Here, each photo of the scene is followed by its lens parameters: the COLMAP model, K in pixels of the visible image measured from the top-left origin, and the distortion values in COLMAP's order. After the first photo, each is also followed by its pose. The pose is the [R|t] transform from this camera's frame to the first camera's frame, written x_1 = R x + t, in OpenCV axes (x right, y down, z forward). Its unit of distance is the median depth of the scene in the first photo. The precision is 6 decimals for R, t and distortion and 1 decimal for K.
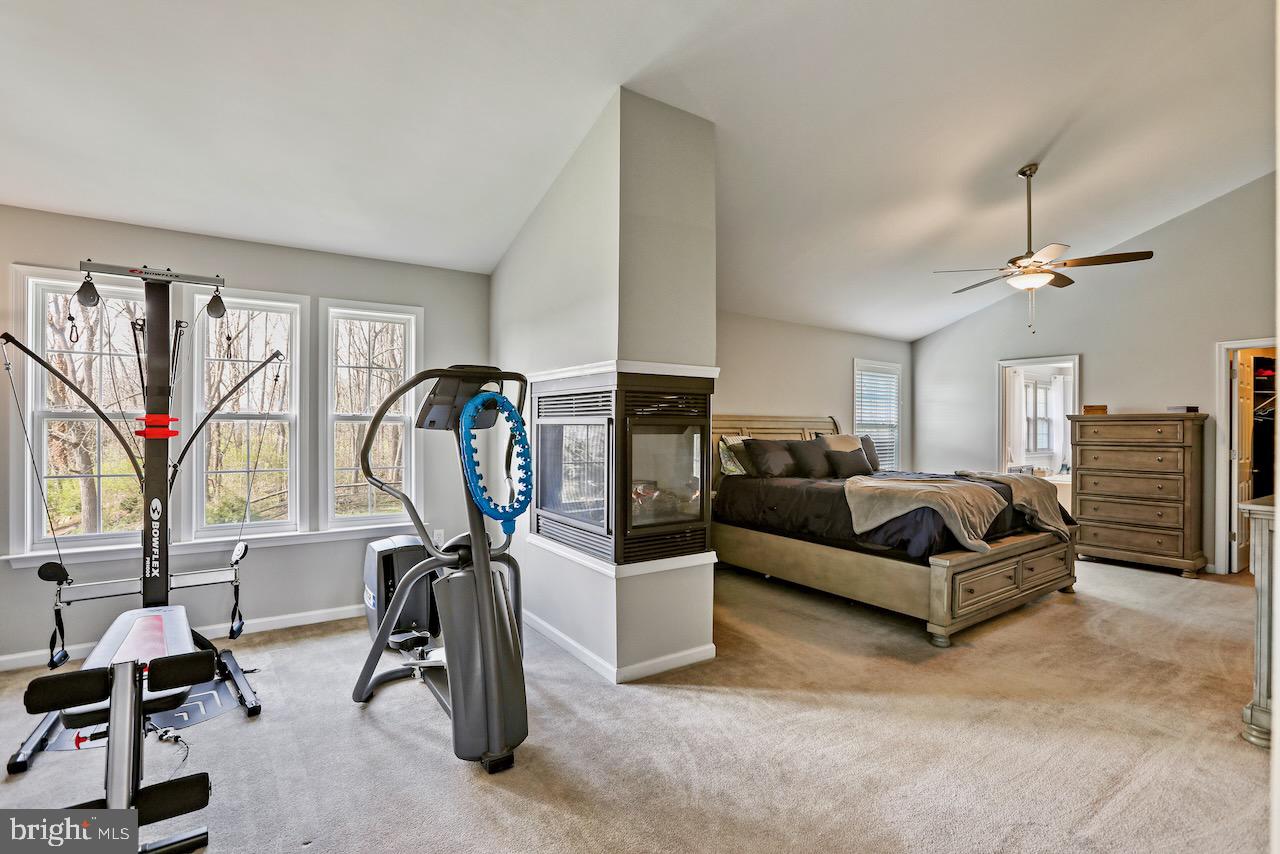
lens RADIAL K [[590.8, 0, 642.8], [0, 590.8, 429.3], [0, 0, 1]] dist [-0.078844, 0.030902]
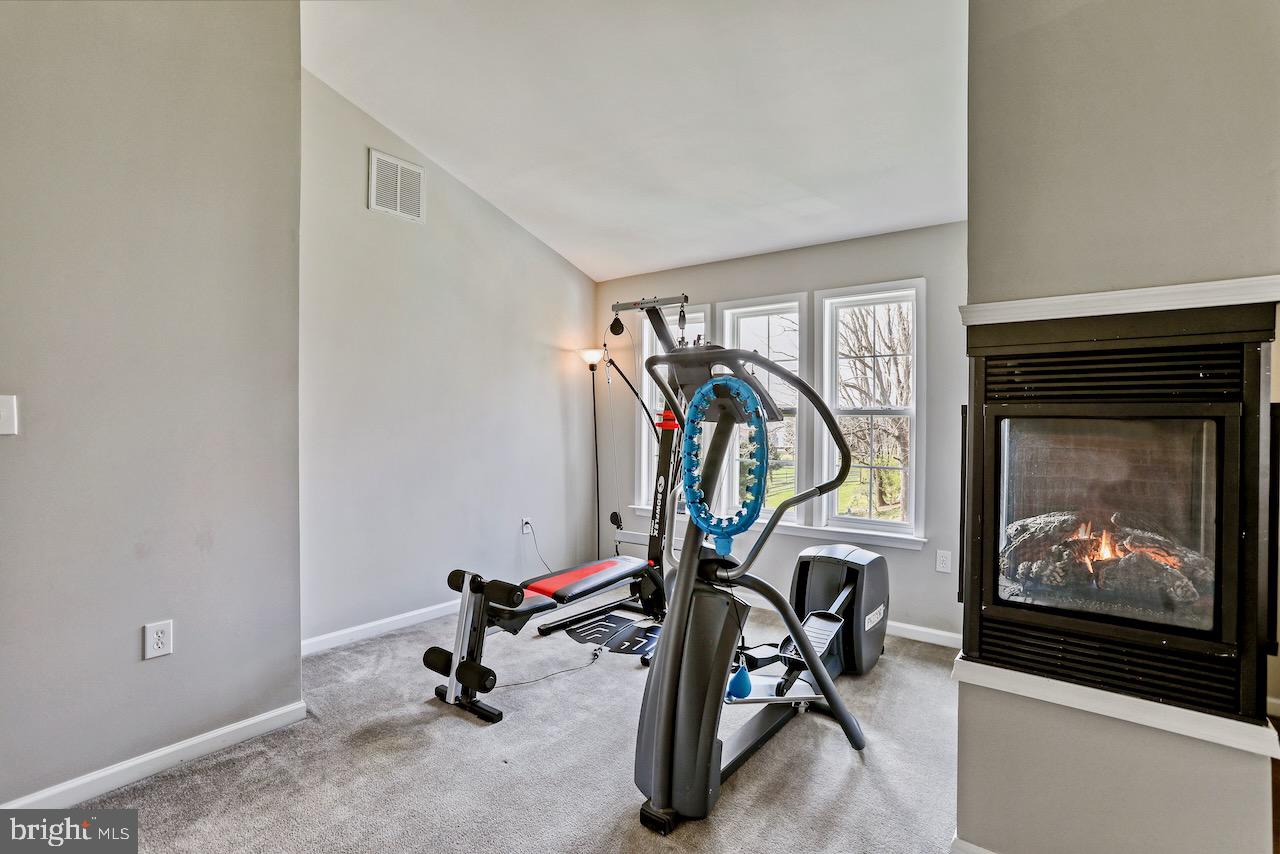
lens RADIAL K [[590.8, 0, 642.8], [0, 590.8, 429.3], [0, 0, 1]] dist [-0.078844, 0.030902]
pose [[0.310401, 0.013442, -0.950511, 0.394745], [-0.010619, 0.999887, 0.010672, 0.001632], [0.950546, 0.006781, 0.310509, 0.523947]]
